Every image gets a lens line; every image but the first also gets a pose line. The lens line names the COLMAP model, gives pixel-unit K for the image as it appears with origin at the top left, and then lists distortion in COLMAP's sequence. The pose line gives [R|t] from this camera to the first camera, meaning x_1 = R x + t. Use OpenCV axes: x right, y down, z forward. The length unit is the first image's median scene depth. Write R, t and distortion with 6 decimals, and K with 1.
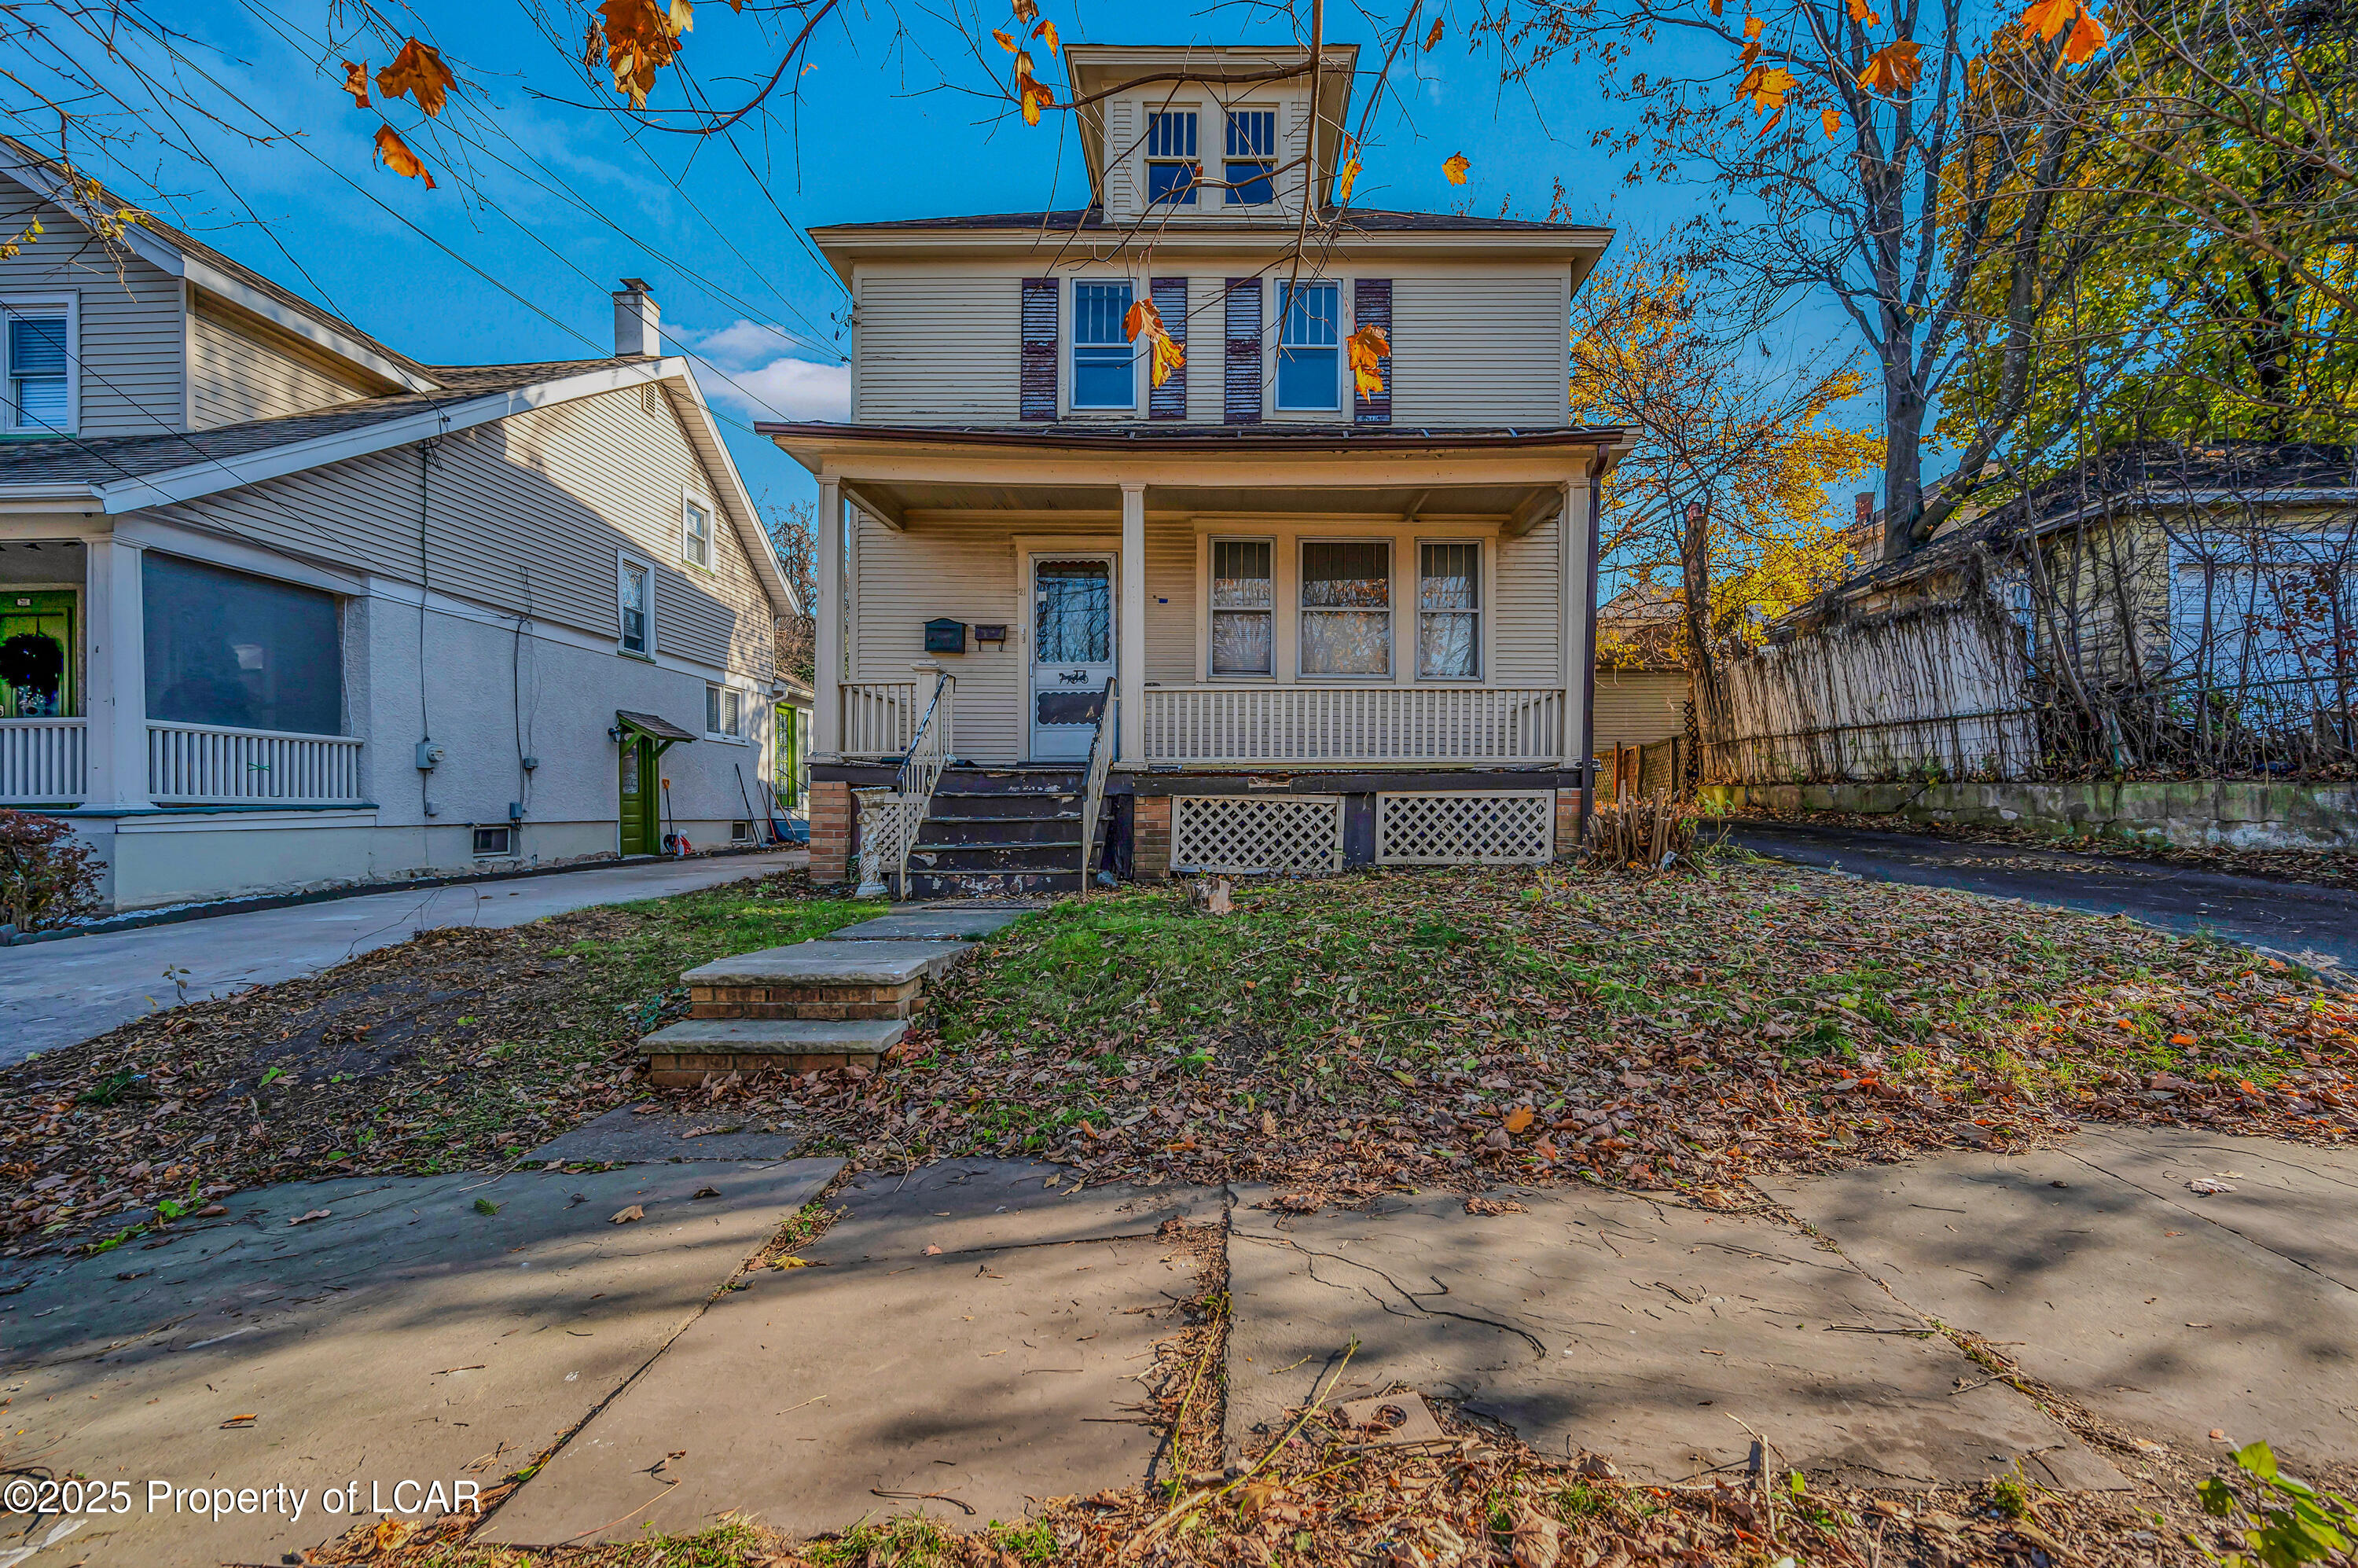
lens RADIAL K [[956.9, 0, 1200.9], [0, 956.9, 790.3], [0, 0, 1]] dist [-0.000335, 0.000065]
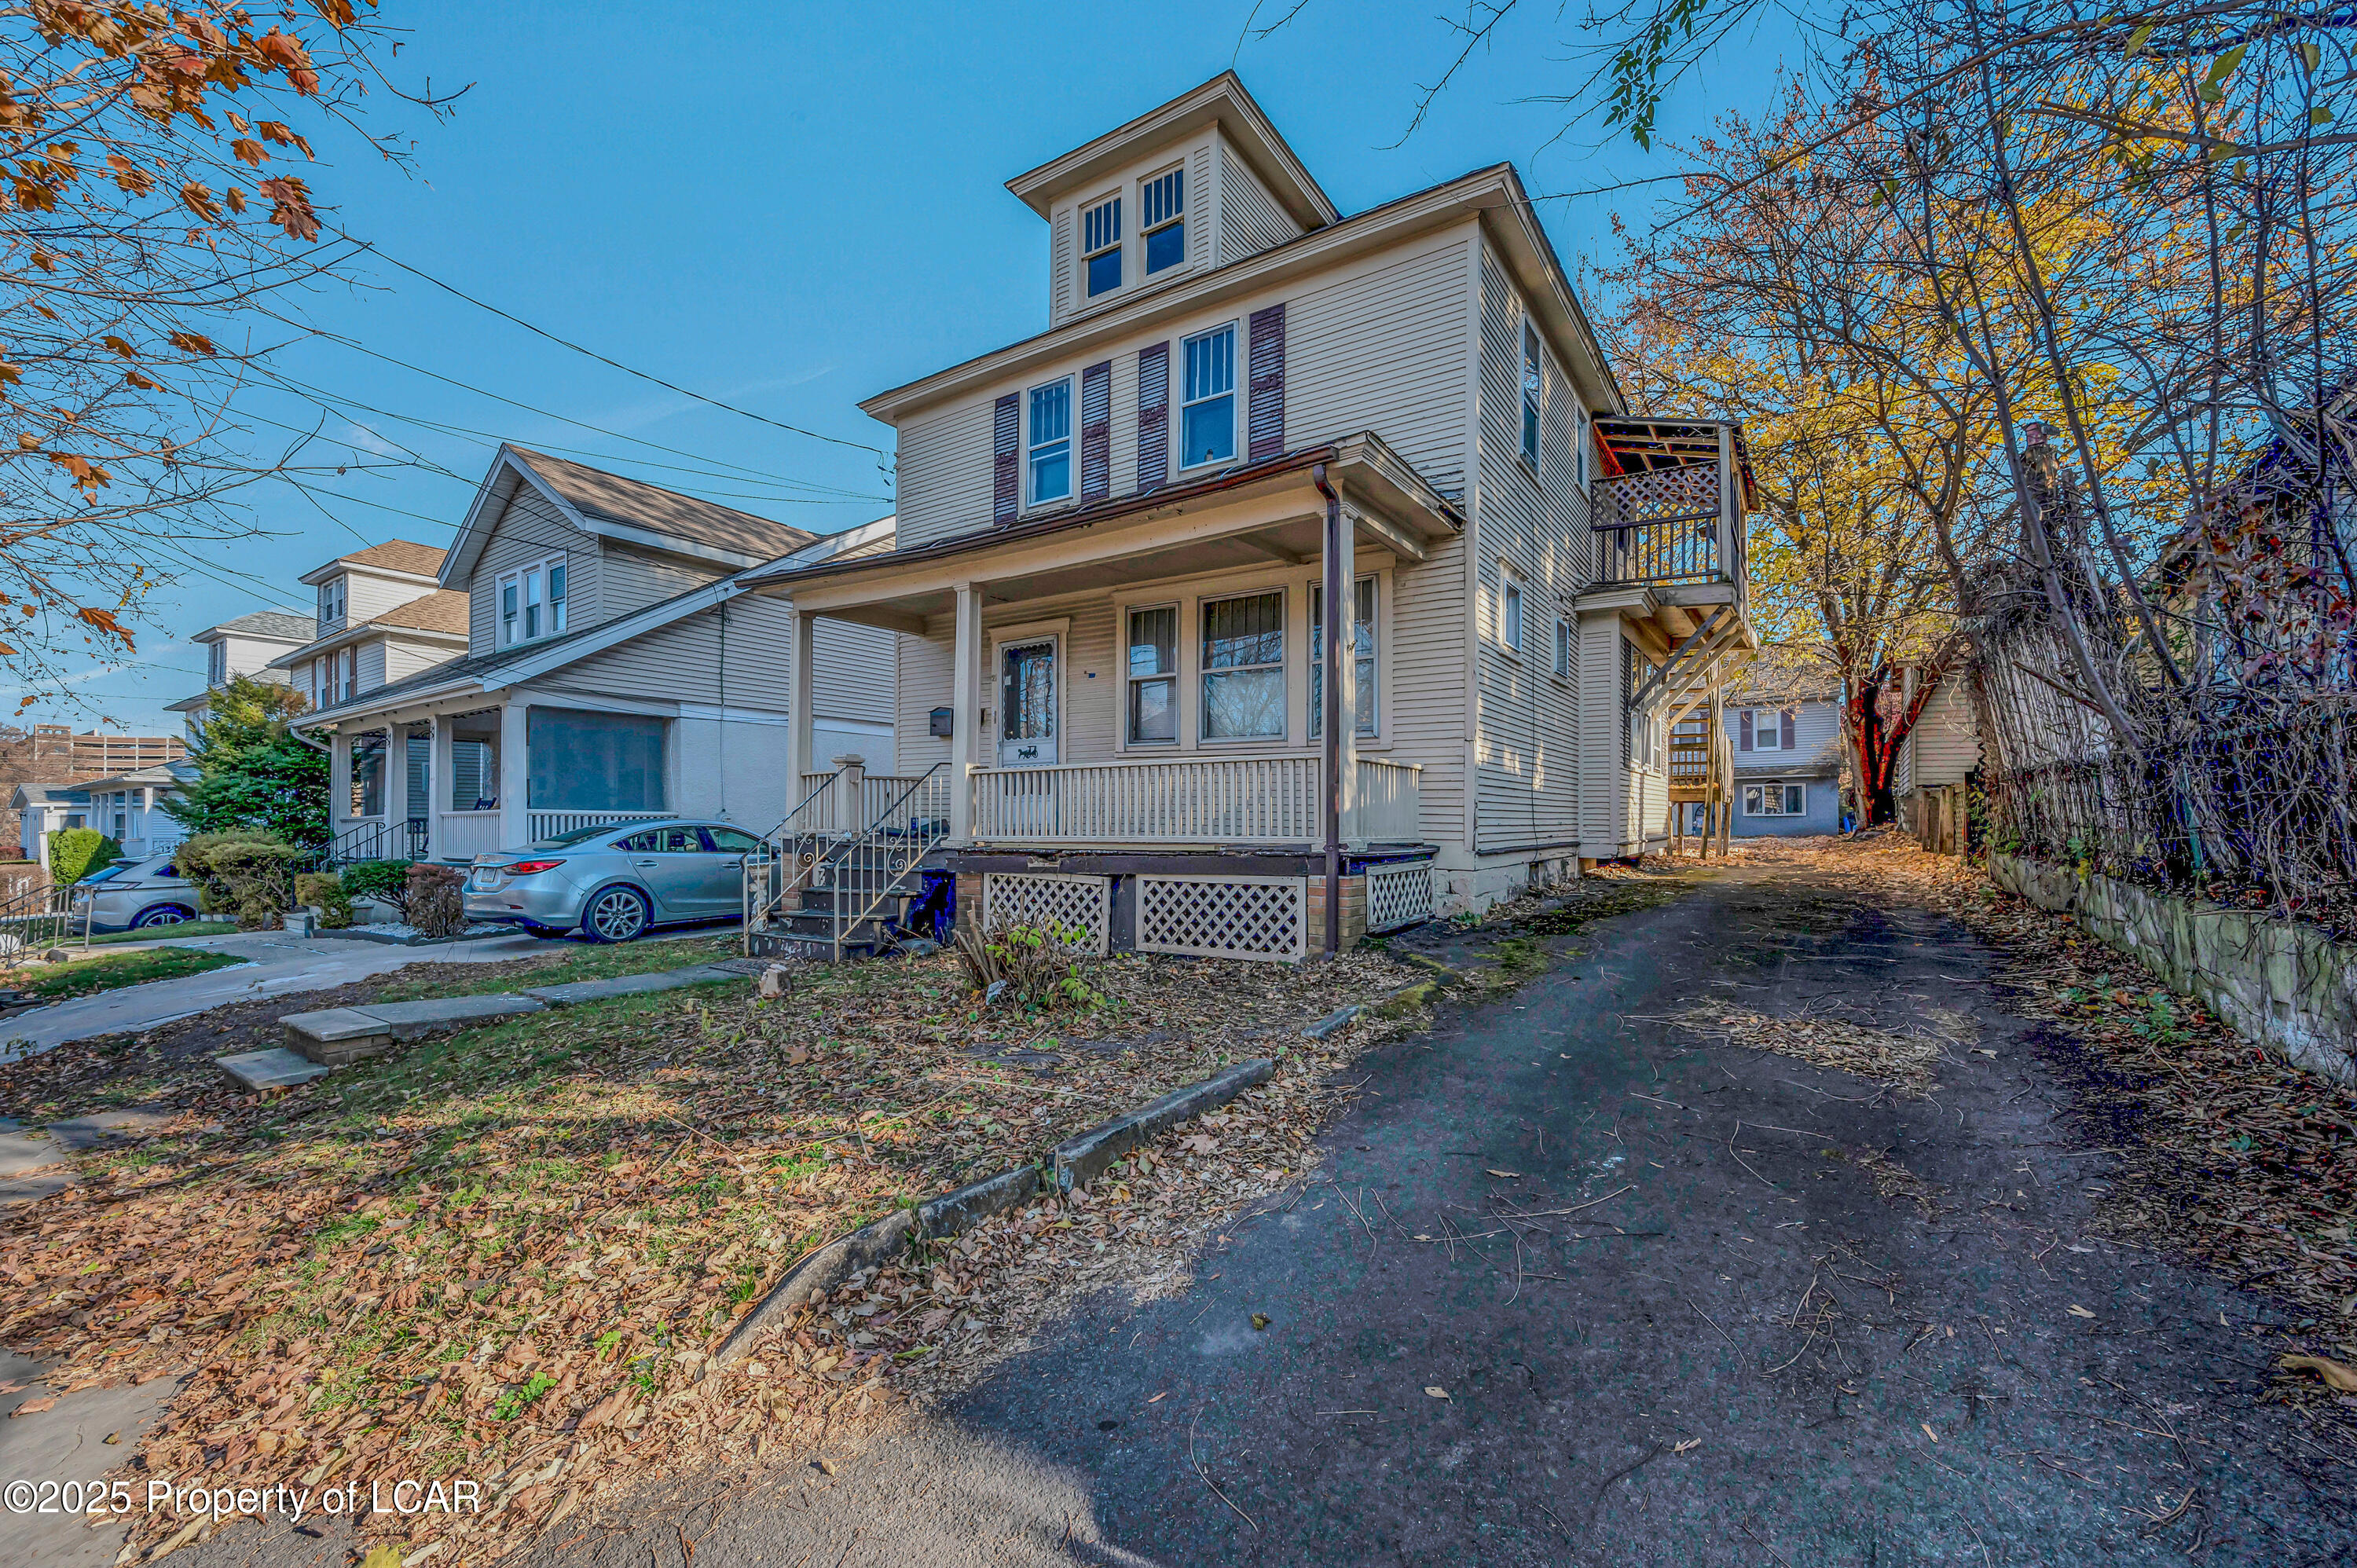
lens RADIAL K [[956.5, 0, 1200.4], [0, 956.5, 790.3], [0, 0, 1]] dist [-0.000335, 0.000065]
pose [[0.834851, -0.019103, -0.550144, 0.633017], [0.012330, 0.999796, -0.016006, -0.054407], [0.550338, 0.006579, 0.834916, 0.196732]]
